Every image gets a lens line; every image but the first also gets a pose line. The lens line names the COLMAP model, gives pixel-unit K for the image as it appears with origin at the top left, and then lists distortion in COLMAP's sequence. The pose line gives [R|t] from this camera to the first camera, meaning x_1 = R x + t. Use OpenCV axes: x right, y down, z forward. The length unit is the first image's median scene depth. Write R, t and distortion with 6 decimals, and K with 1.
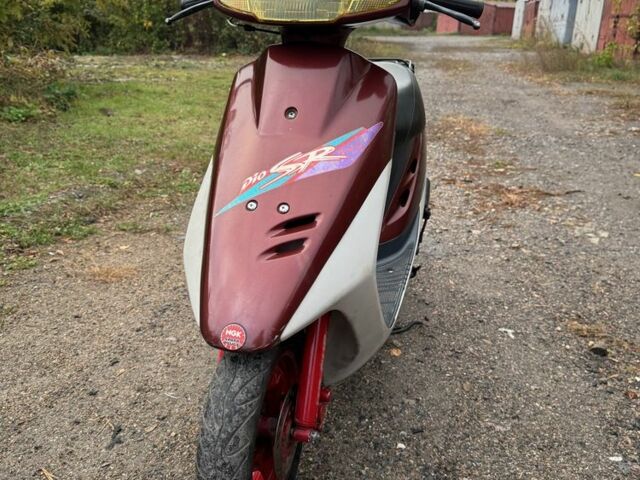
lens RADIAL K [[608.0, 0, 314.9], [0, 608.0, 237.4], [0, 0, 1]] dist [0.142000, -0.274816]
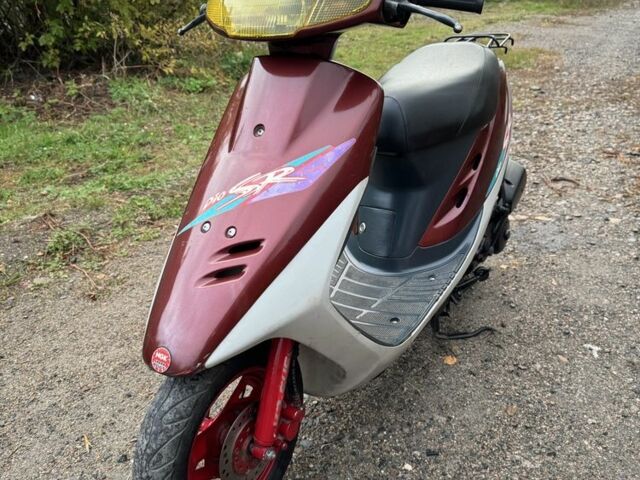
lens RADIAL K [[605.8, 0, 318.3], [0, 605.8, 239.5], [0, 0, 1]] dist [0.173559, -0.385724]
pose [[0.948074, 0.053773, -0.313471, 0.287071], [-0.028637, 0.996033, 0.084247, -0.089837], [0.316758, -0.070895, 0.945853, 0.075289]]
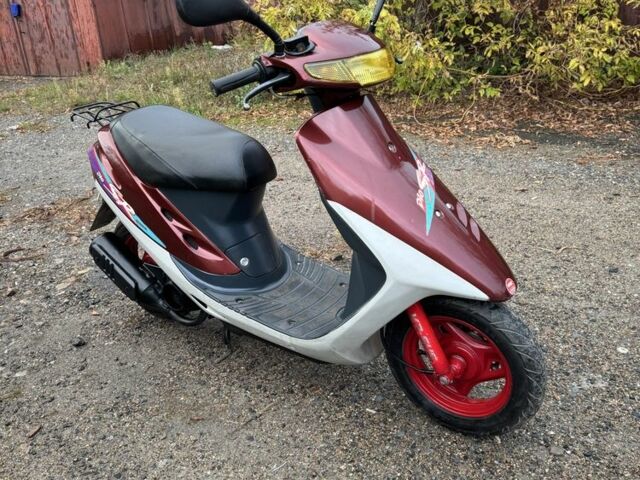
lens RADIAL K [[605.8, 0, 318.3], [0, 605.8, 239.5], [0, 0, 1]] dist [0.173559, -0.385724]
pose [[0.351639, -0.403391, 0.844764, -1.006186], [0.380599, 0.886052, 0.264680, -0.340603], [-0.855275, 0.228444, 0.465101, 0.447965]]
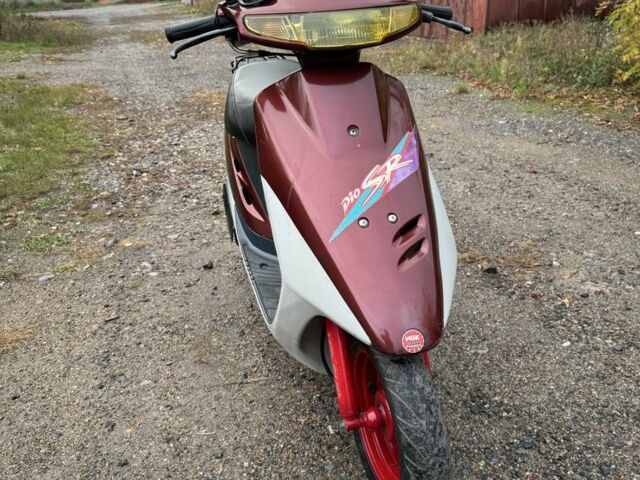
lens RADIAL K [[605.8, 0, 318.3], [0, 605.8, 239.5], [0, 0, 1]] dist [0.173559, -0.385724]
pose [[0.865844, -0.250032, 0.433357, -0.474729], [0.226319, 0.968220, 0.106445, -0.114648], [-0.446199, 0.005912, 0.894914, 0.054766]]
